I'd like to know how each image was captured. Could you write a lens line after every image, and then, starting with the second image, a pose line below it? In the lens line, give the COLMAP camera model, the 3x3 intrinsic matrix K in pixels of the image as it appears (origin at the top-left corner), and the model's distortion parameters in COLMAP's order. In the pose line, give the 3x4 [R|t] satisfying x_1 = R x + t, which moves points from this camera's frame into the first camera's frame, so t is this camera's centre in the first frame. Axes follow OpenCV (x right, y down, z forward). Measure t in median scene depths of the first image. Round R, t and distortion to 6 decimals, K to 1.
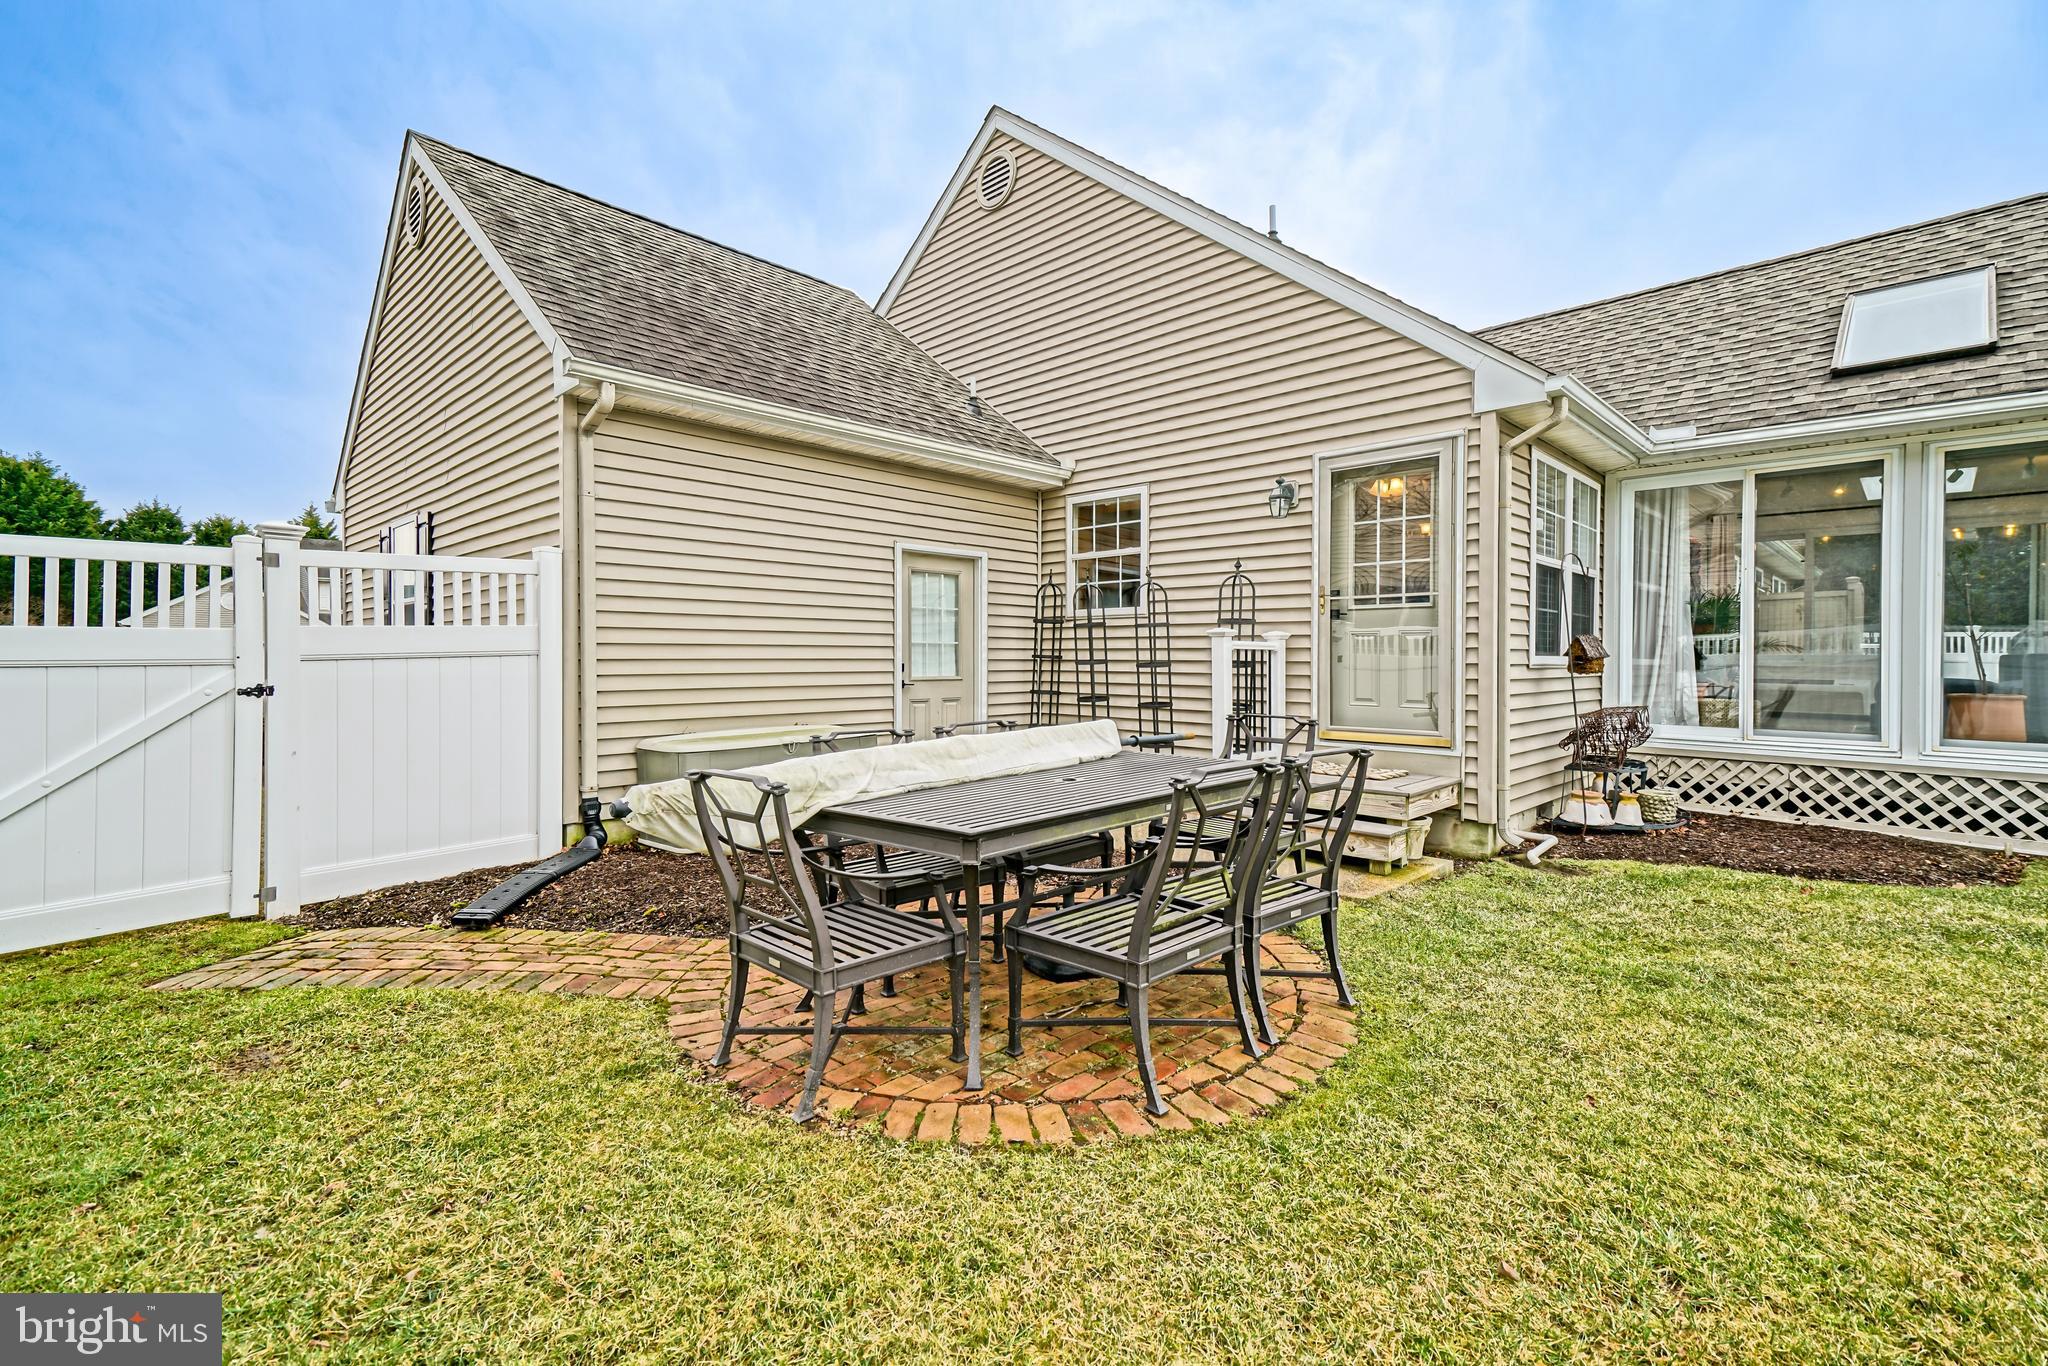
lens RADIAL K [[909.0, 0, 1026.5], [0, 909.0, 660.0], [0, 0, 1]] dist [0.036925, -0.000180]
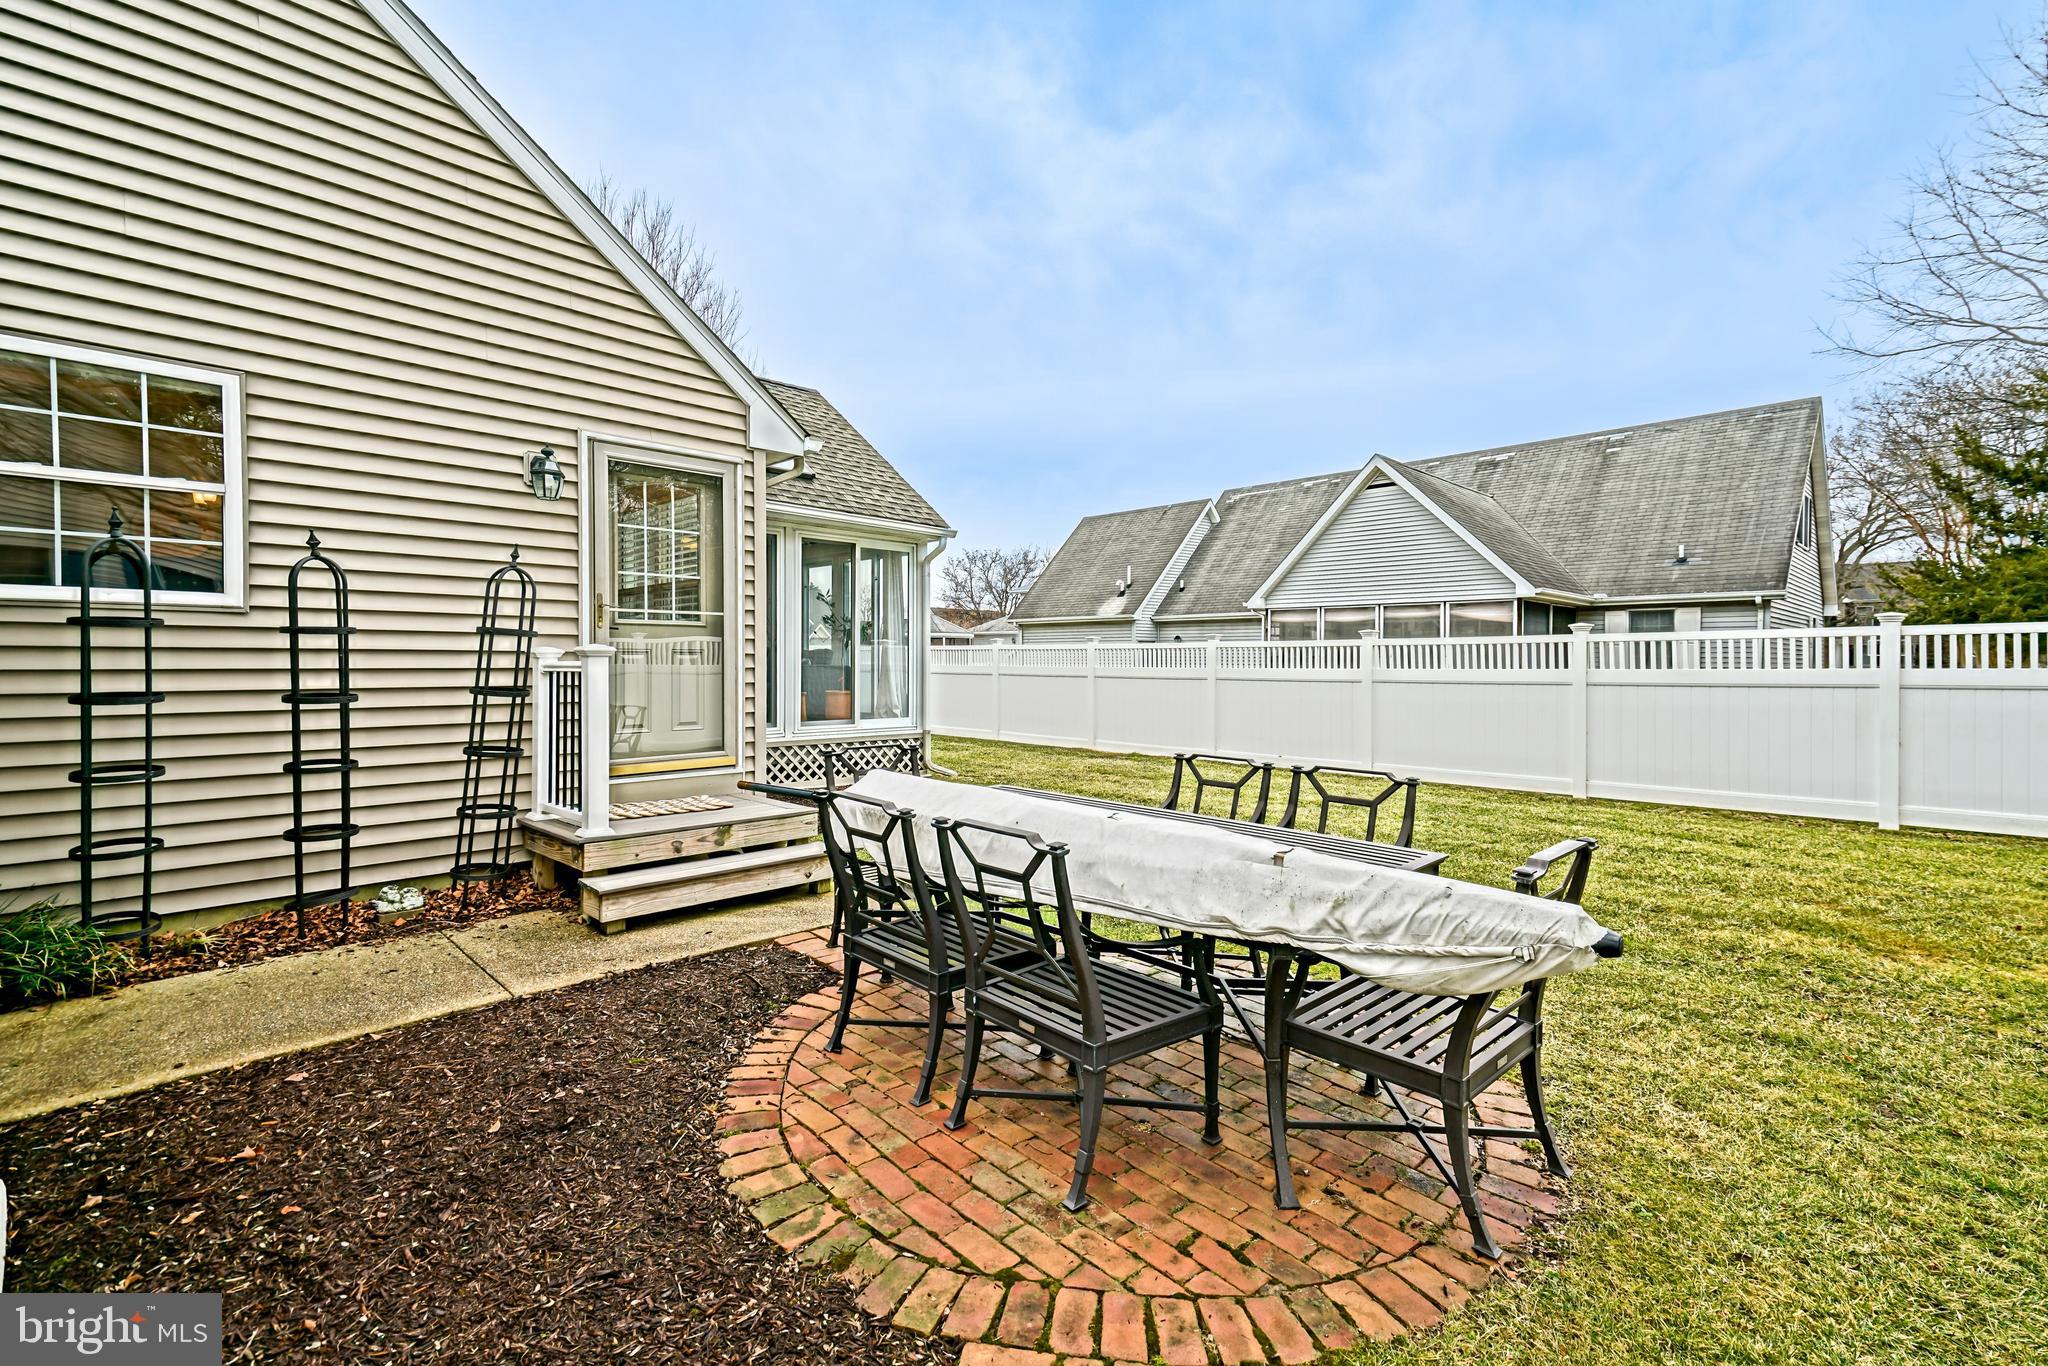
lens RADIAL K [[905.3, 0, 998.1], [0, 905.3, 644.6], [0, 0, 1]] dist [0.059067, -0.009678]
pose [[0.037266, 0.012660, 0.999225, -0.481406], [0.003329, 0.999913, -0.012793, -0.021505], [-0.999300, 0.003804, 0.037221, 0.587999]]
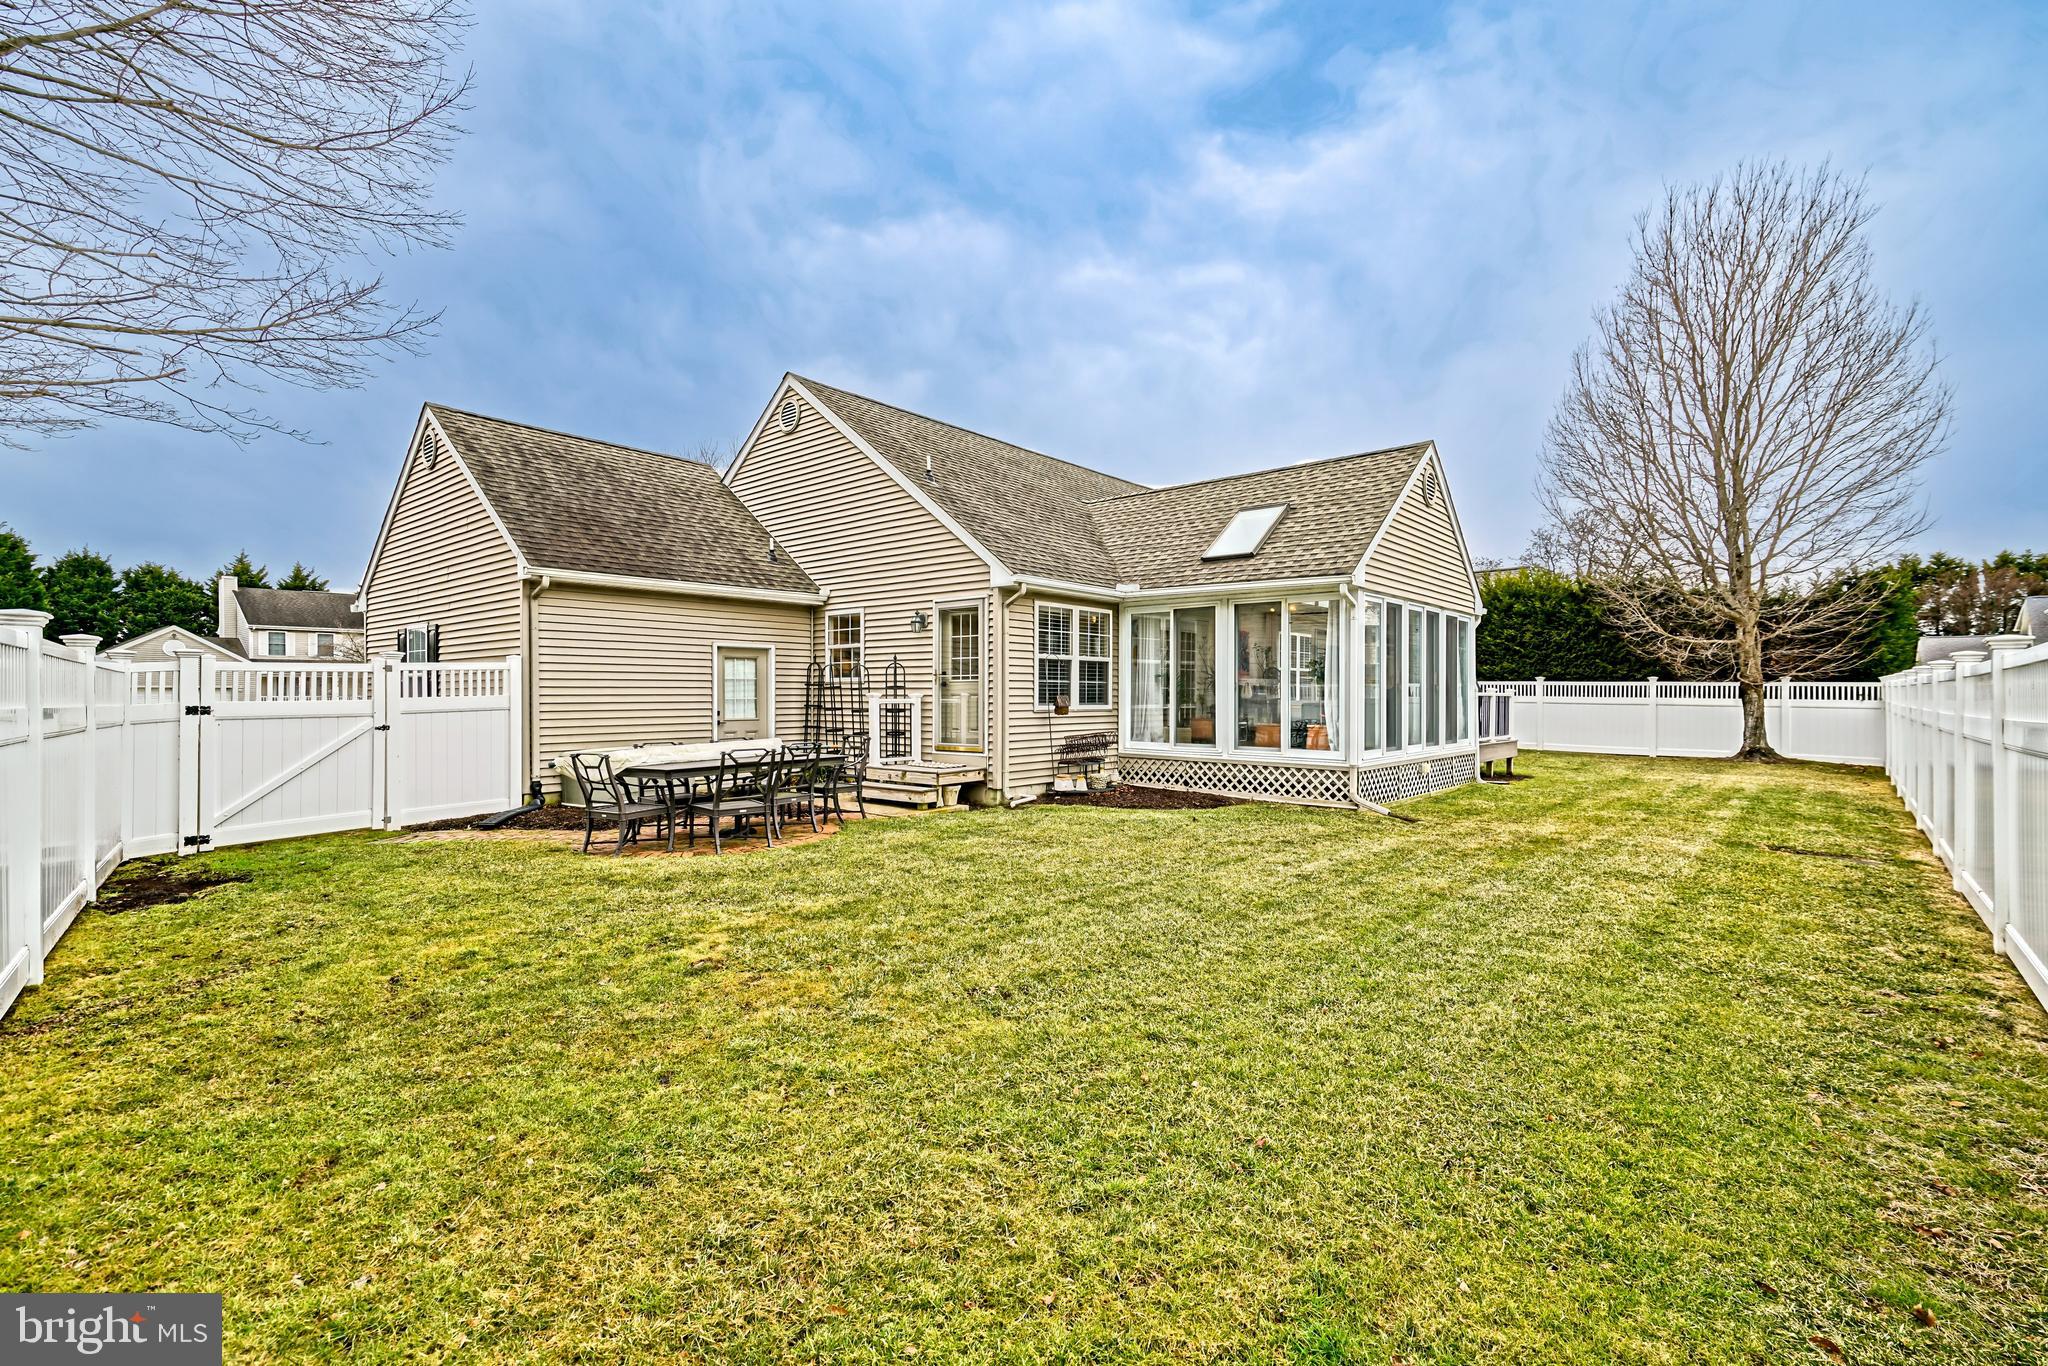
lens RADIAL K [[902.1, 0, 1028.2], [0, 902.1, 691.7], [0, 0, 1]] dist [0.031852, -0.000280]
pose [[0.997866, -0.004212, 0.065160, 0.382241], [0.004560, 0.999976, -0.005186, -0.023384], [-0.065136, 0.005472, 0.997861, -0.863405]]
